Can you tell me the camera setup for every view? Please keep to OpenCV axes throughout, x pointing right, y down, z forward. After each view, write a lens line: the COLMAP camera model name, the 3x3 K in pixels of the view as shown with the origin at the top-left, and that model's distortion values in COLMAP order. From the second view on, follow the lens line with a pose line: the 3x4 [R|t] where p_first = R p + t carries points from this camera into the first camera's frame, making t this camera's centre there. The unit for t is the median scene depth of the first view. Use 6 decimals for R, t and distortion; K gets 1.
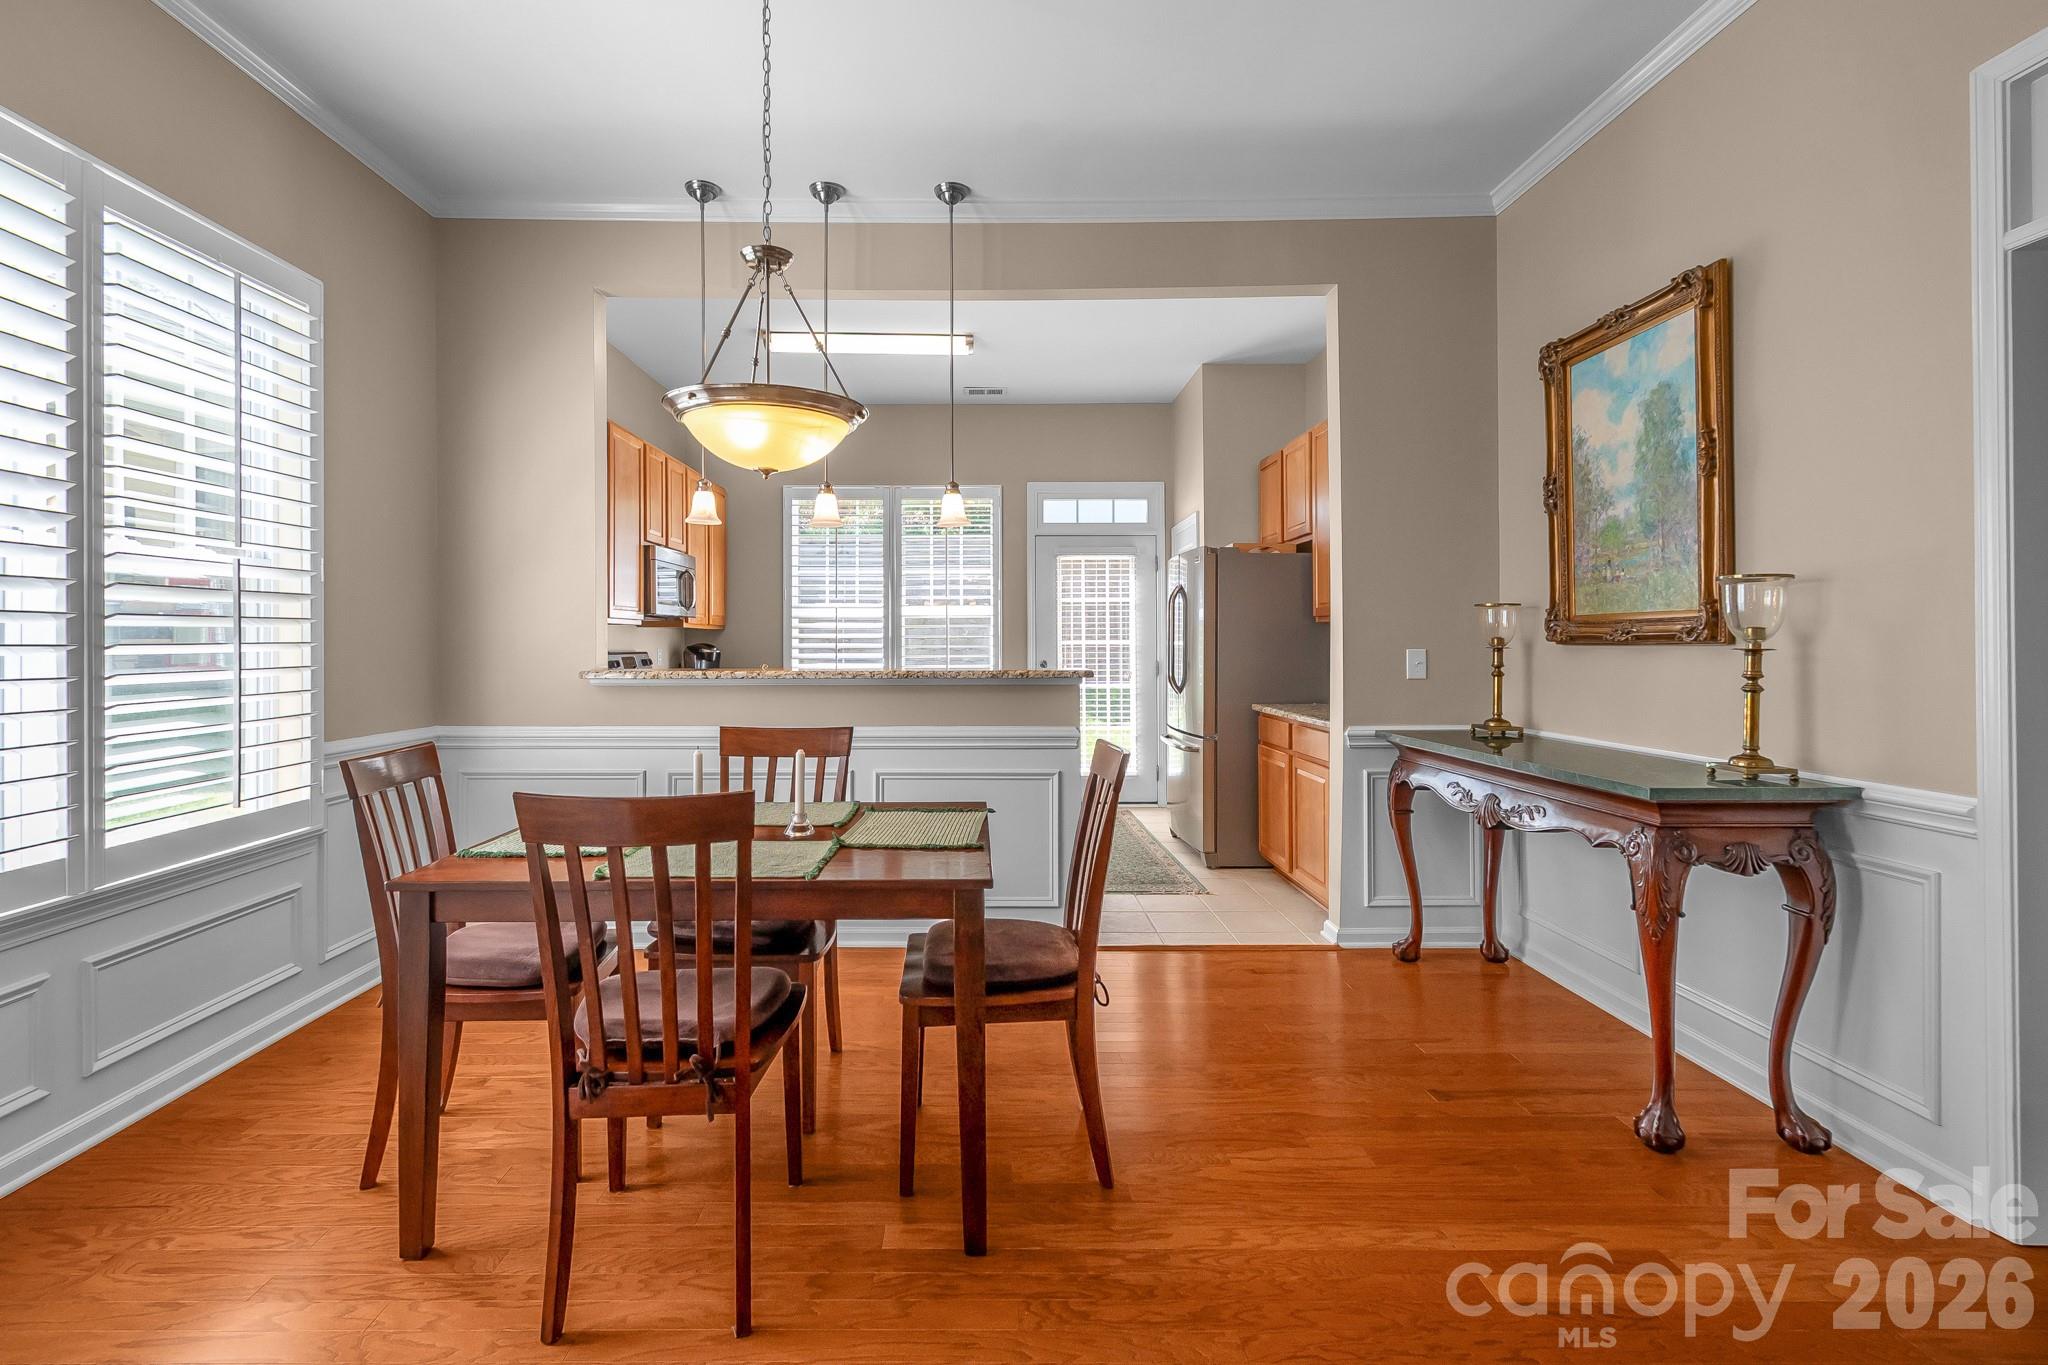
lens RADIAL K [[955.5, 0, 1031.6], [0, 955.5, 636.3], [0, 0, 1]] dist [-0.000239, -0.000045]
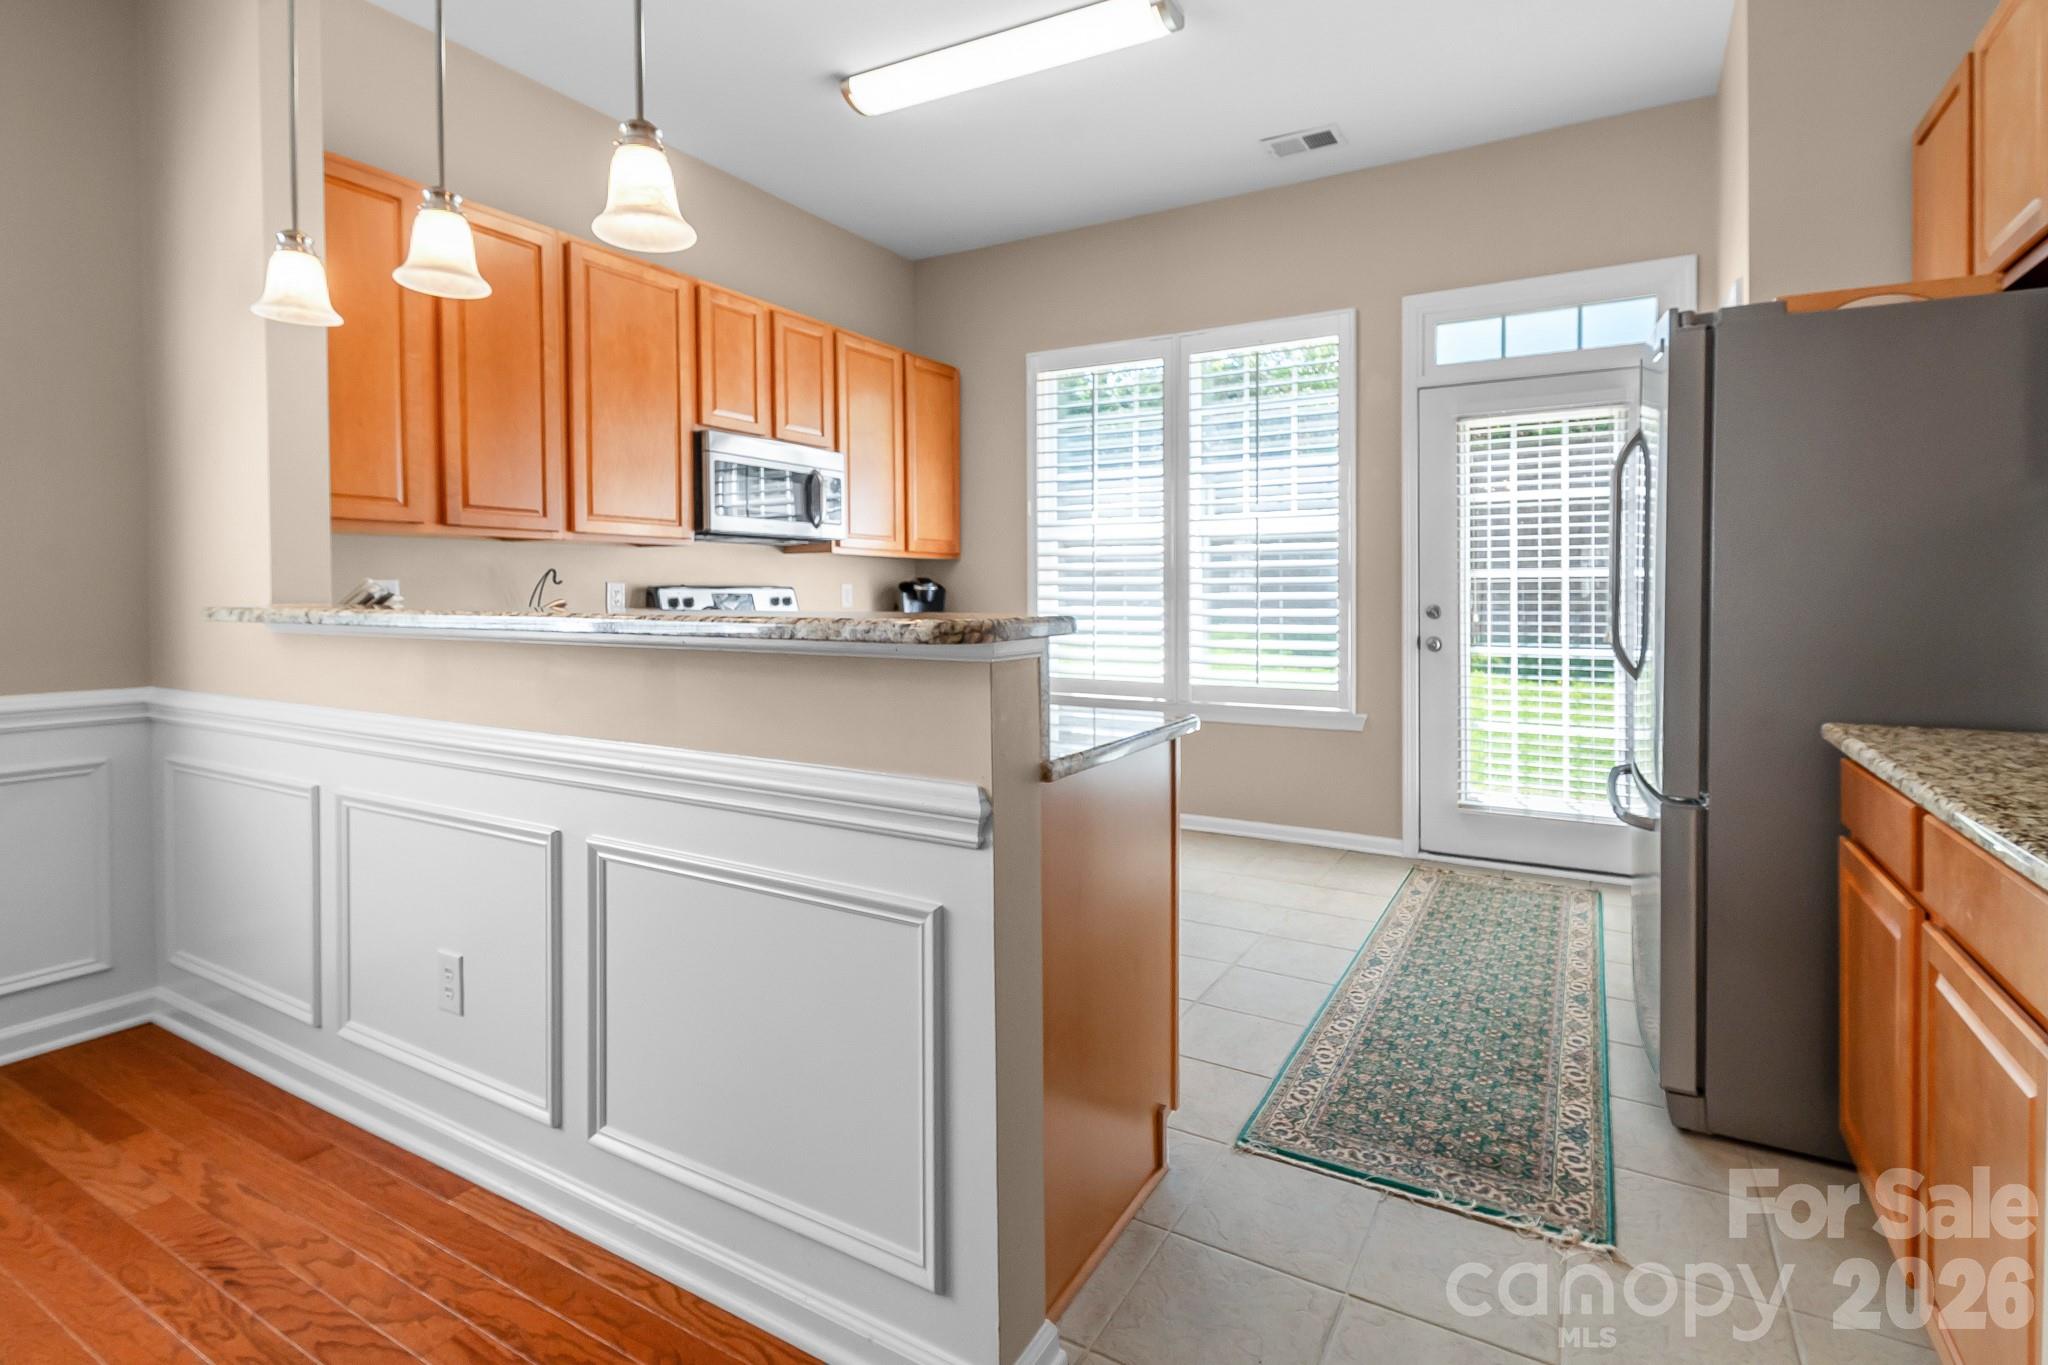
lens RADIAL K [[977.9, 0, 1021.9], [0, 977.9, 590.5], [0, 0, 1]] dist [0.000557, 0.000113]
pose [[0.829683, 0.001155, -0.558234, 0.136649], [0.003328, 0.999970, 0.007014, 0.011609], [0.558225, -0.007678, 0.829654, 0.382205]]
